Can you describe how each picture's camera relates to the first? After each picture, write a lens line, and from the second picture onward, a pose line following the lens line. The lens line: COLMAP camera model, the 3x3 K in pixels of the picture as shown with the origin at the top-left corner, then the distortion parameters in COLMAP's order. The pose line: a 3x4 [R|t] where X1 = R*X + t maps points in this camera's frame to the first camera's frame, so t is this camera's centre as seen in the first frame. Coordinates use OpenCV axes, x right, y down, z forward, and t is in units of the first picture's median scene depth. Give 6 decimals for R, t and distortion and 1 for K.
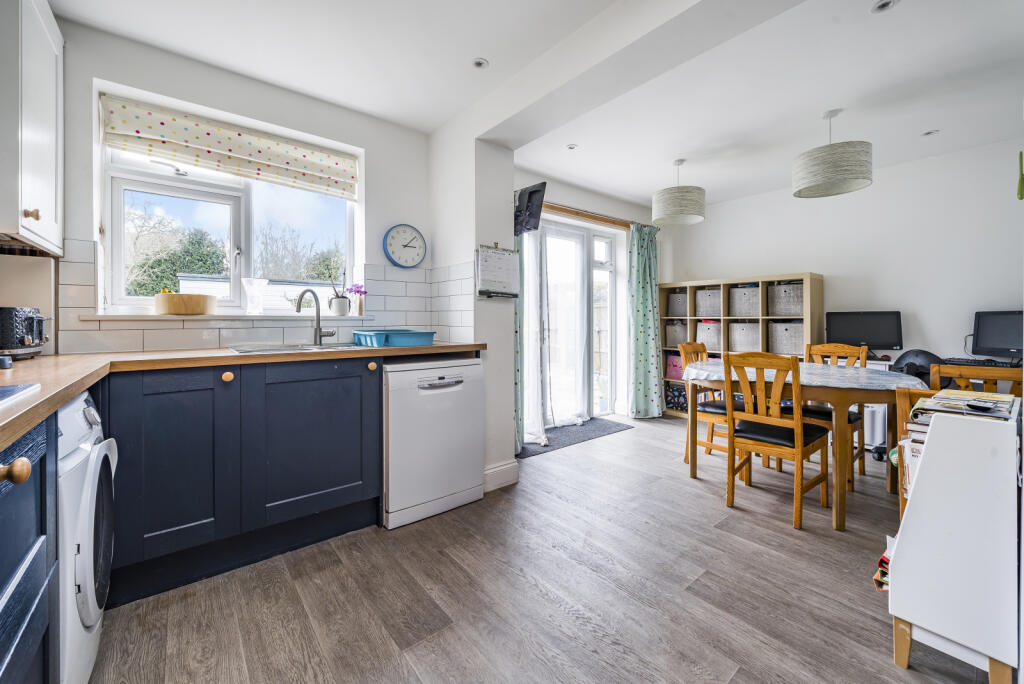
lens RADIAL K [[402.4, 0, 509.0], [0, 402.4, 318.5], [0, 0, 1]] dist [0.001354, -0.000084]
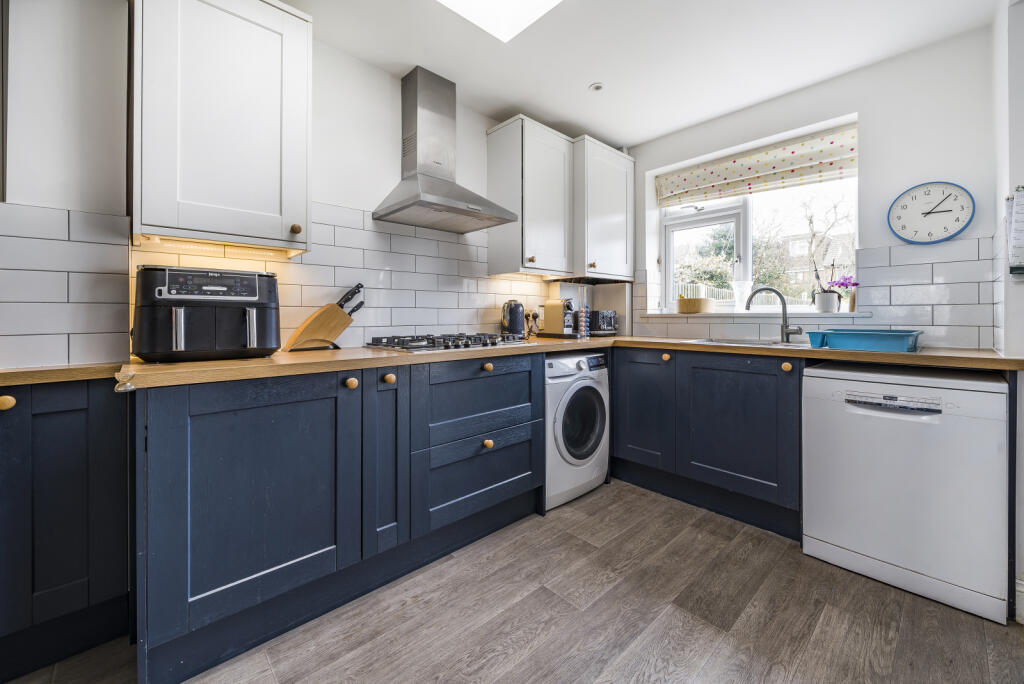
lens RADIAL K [[402.4, 0, 509.0], [0, 402.4, 318.5], [0, 0, 1]] dist [0.001354, -0.000084]
pose [[0.066954, 0.004314, -0.997747, 0.528153], [0.001269, 0.999989, 0.004409, 0.001682], [0.997755, -0.001561, 0.066948, 0.282630]]
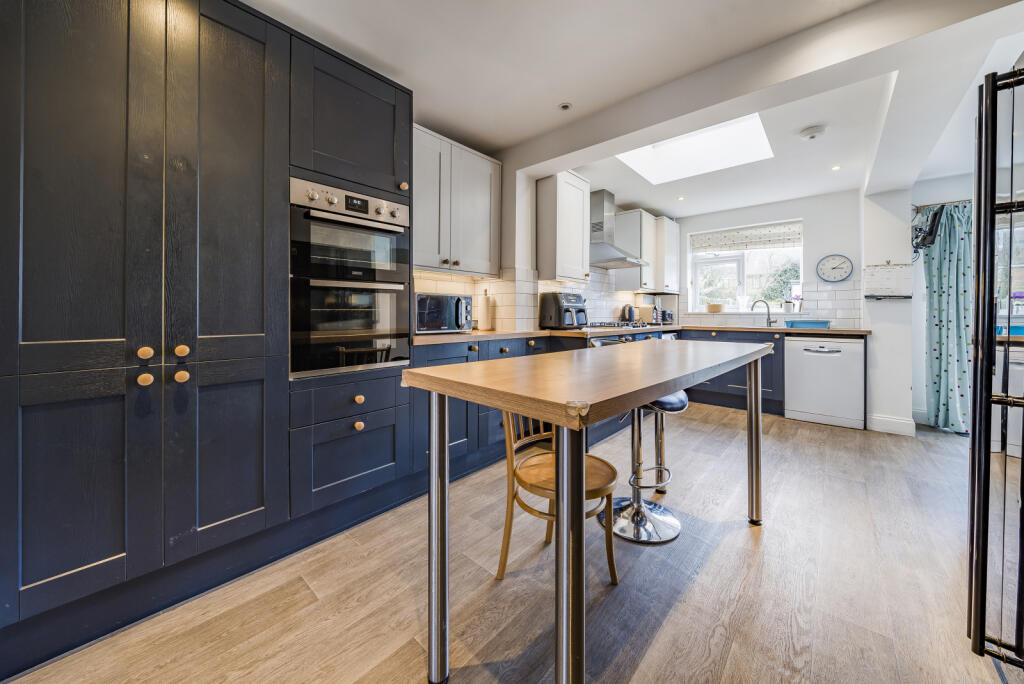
lens RADIAL K [[353.9, 0, 512.9], [0, 353.9, 315.4], [0, 0, 1]] dist [-0.000587, -0.000007]
pose [[0.163731, 0.005343, -0.986490, 1.201988], [-0.003800, 0.999981, 0.004785, 0.005109], [0.986498, 0.002965, 0.163749, -0.631417]]
